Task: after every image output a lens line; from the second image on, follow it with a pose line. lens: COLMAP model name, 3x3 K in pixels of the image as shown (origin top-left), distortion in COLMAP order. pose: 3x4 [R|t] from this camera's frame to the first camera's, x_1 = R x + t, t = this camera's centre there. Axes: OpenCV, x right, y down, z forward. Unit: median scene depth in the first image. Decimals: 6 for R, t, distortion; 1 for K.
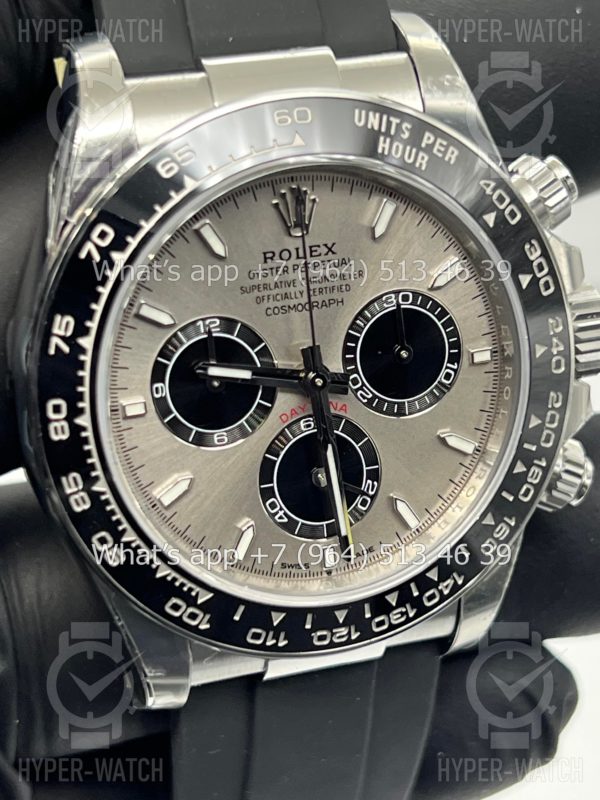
lens RADIAL K [[1870.8, 0, 294.9], [0, 1870.8, 400.7], [0, 0, 1]] dist [0.273391, 0.000000]
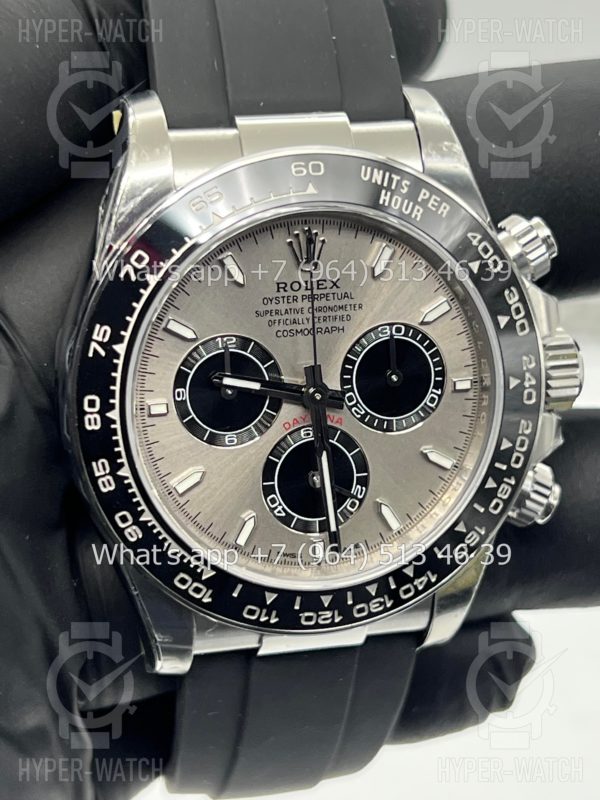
lens RADIAL K [[1870.8, 0, 284.6], [0, 1870.8, 400.7], [0, 0, 1]] dist [0.273391, 0.000000]
pose [[0.996541, 0.060939, -0.056508, 0.057422], [-0.063070, 0.997333, -0.036718, 0.036297], [0.054119, 0.040155, 0.997727, -0.161253]]
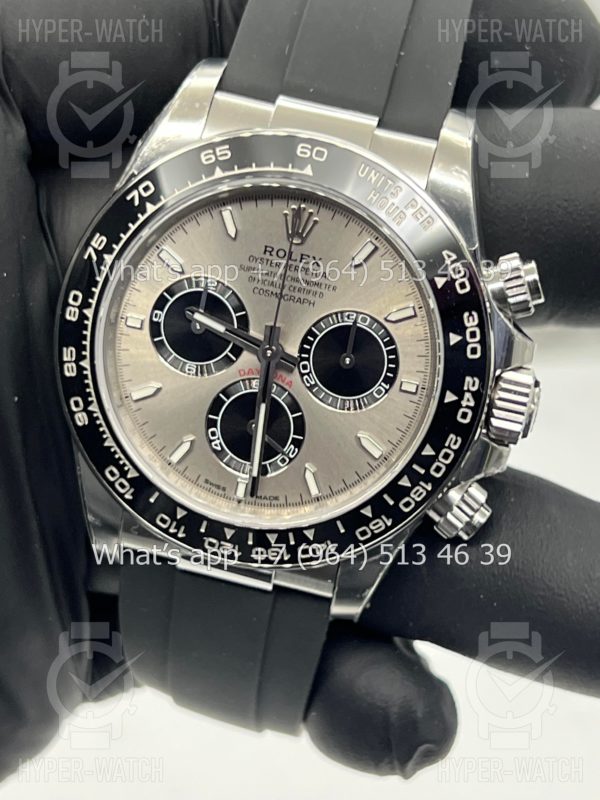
lens RADIAL K [[1870.8, 0, 294.9], [0, 1870.8, 403.9], [0, 0, 1]] dist [0.273391, 0.000000]
pose [[0.854112, 0.343796, -0.390253, 0.539052], [-0.371541, 0.928405, 0.004726, 0.009592], [0.363937, 0.140958, 0.920696, -0.179553]]
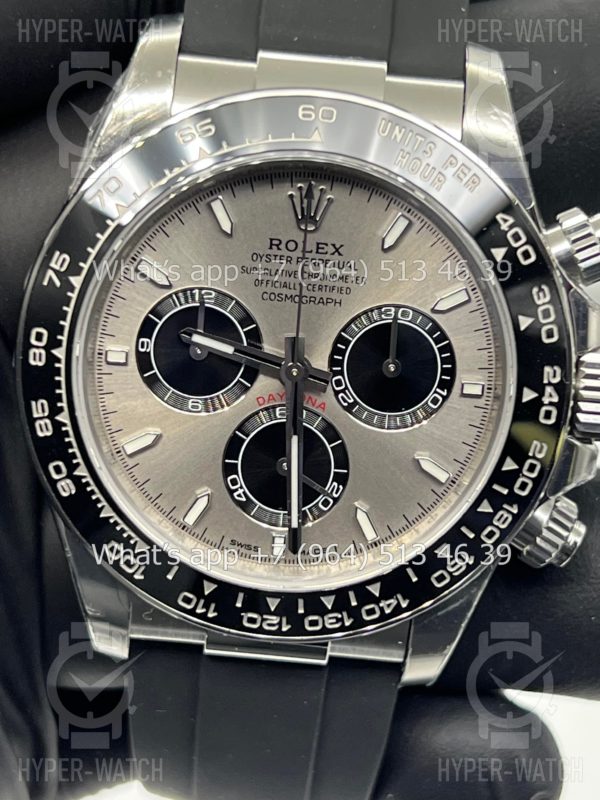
lens RADIAL K [[1870.8, 0, 289.4], [0, 1870.8, 396.3], [0, 0, 1]] dist [0.273391, 0.000000]
pose [[0.931524, 0.216084, -0.292526, 0.310101], [-0.235710, 0.971258, -0.033145, 0.037279], [0.276957, 0.099827, 0.955683, 0.016387]]
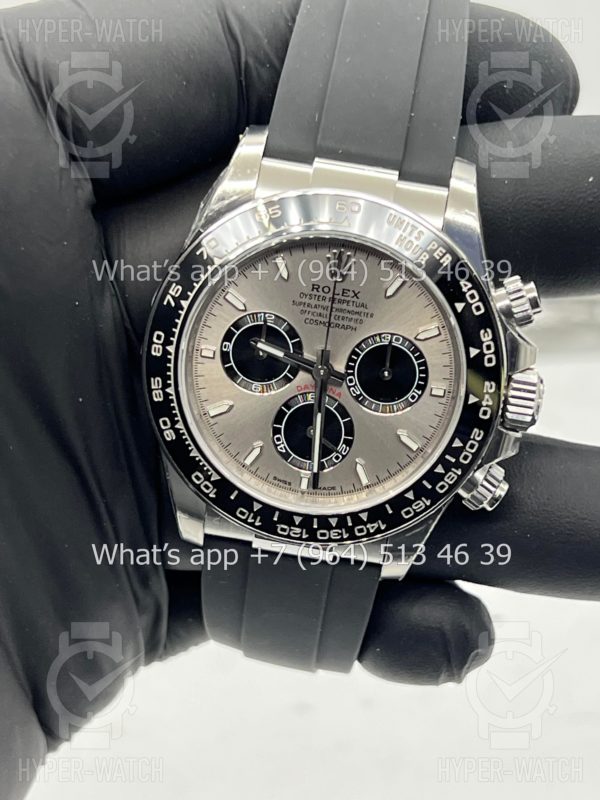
lens RADIAL K [[1870.8, 0, 296.1], [0, 1870.8, 404.2], [0, 0, 1]] dist [0.273391, 0.000000]
pose [[0.893033, 0.308609, -0.327495, 0.512164], [-0.307845, 0.949811, 0.055587, -0.064906], [0.328213, 0.051176, 0.943216, -0.488821]]
